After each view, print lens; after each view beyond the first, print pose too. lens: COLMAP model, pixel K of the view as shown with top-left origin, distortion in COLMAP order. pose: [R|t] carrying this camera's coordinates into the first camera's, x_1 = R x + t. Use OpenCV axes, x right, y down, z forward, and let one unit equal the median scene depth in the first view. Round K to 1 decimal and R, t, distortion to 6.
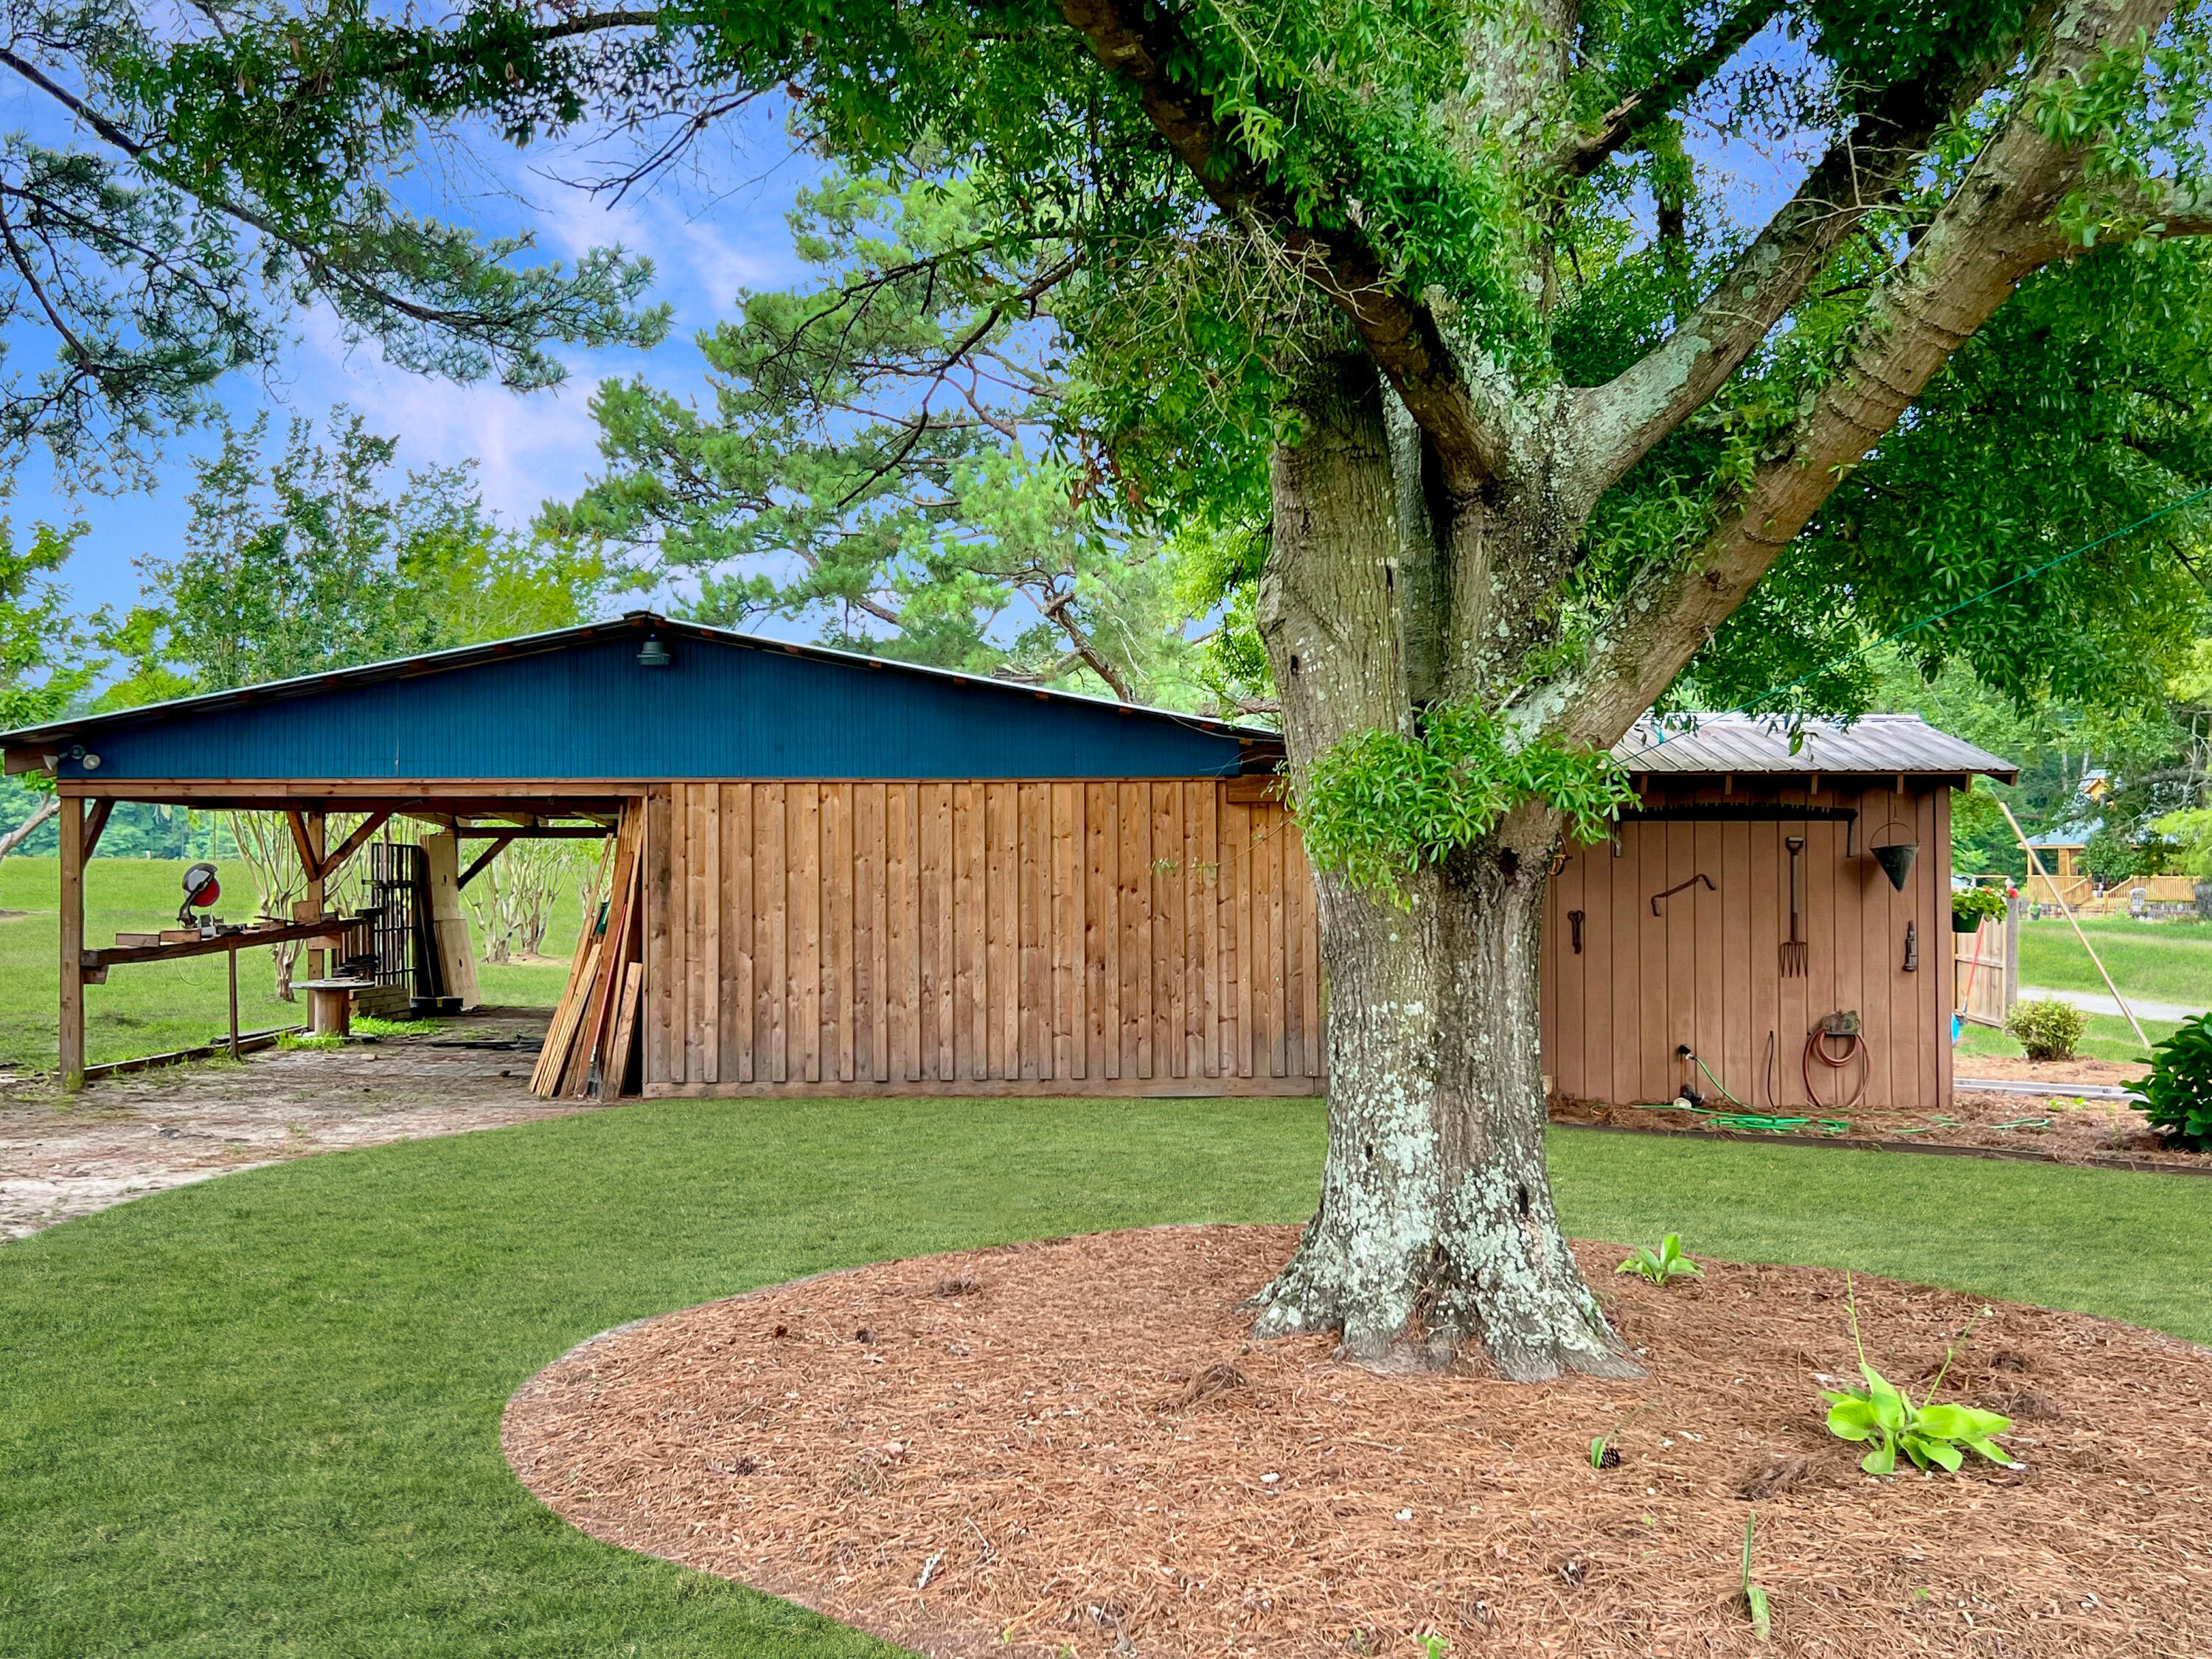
lens RADIAL K [[2245.0, 0, 1107.6], [0, 2245.0, 832.6], [0, 0, 1]] dist [0.027914, 0.000000]
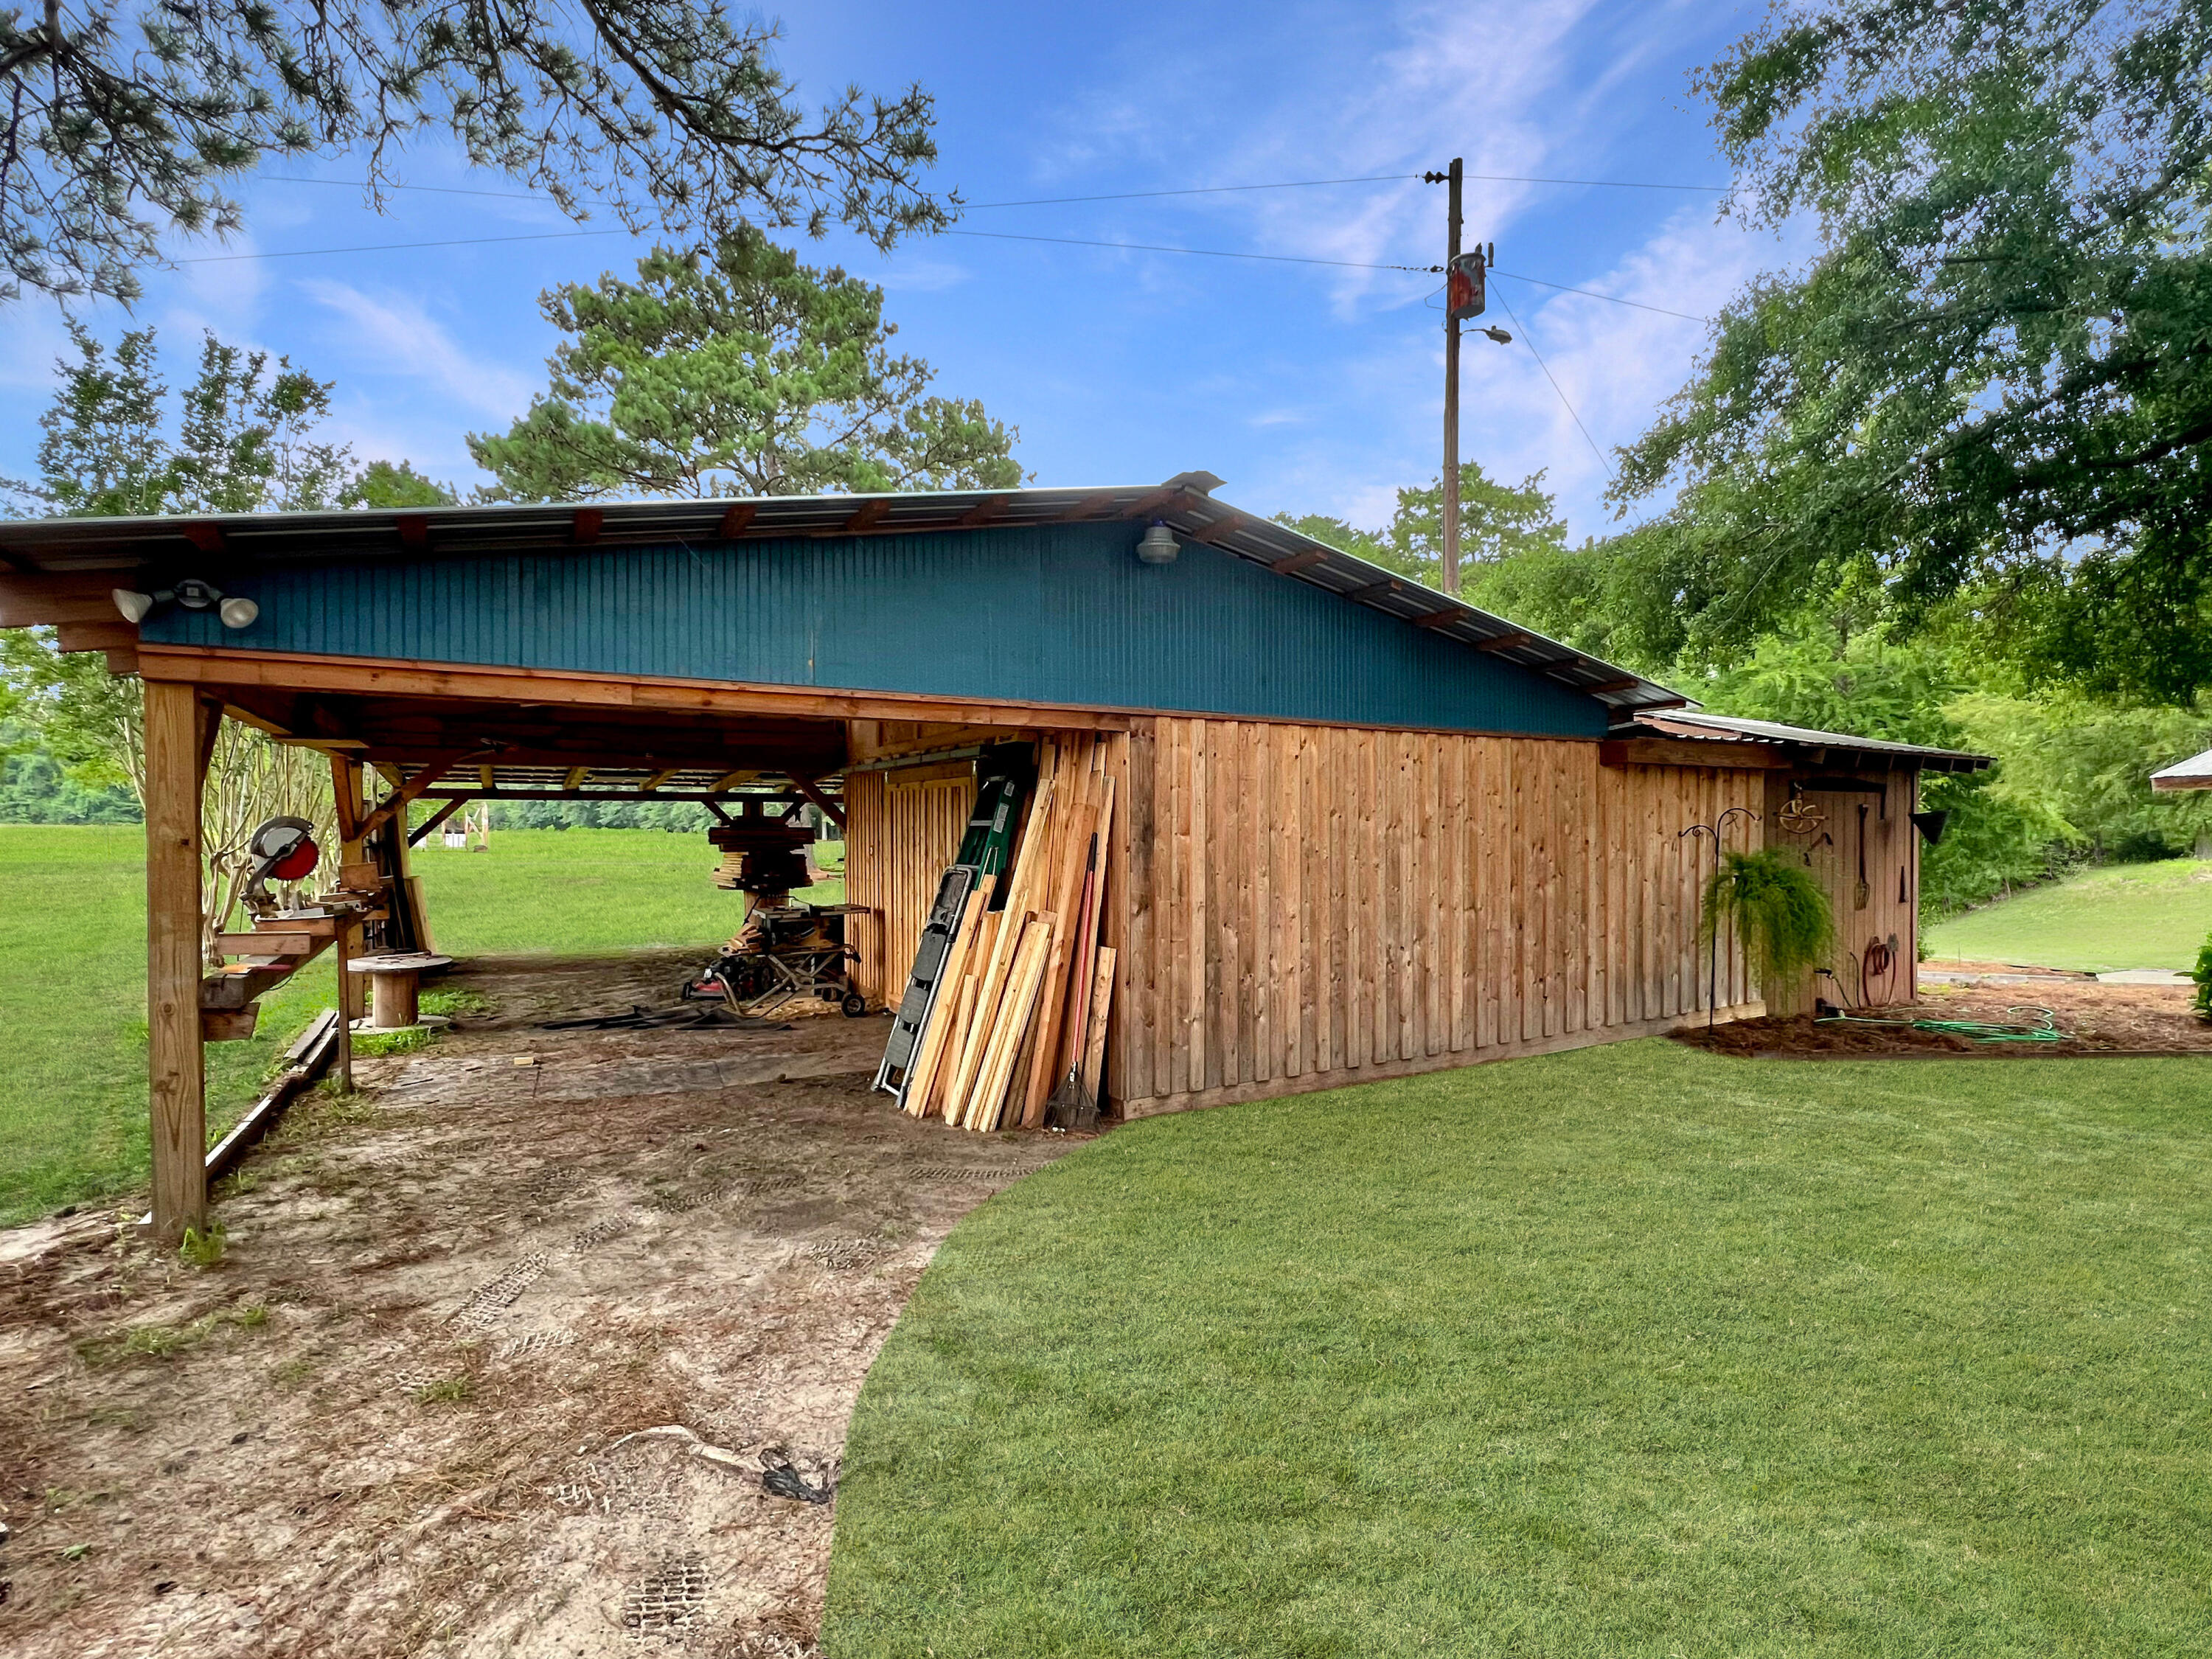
lens RADIAL K [[1064.2, 0, 1102.8], [0, 1064.2, 825.8], [0, 0, 1]] dist [0.000554, 0.000053]
pose [[0.876879, 0.002974, 0.480701, -0.388413], [-0.007994, 0.999933, 0.008396, 0.013364], [-0.480644, -0.011205, 0.876844, 0.682611]]
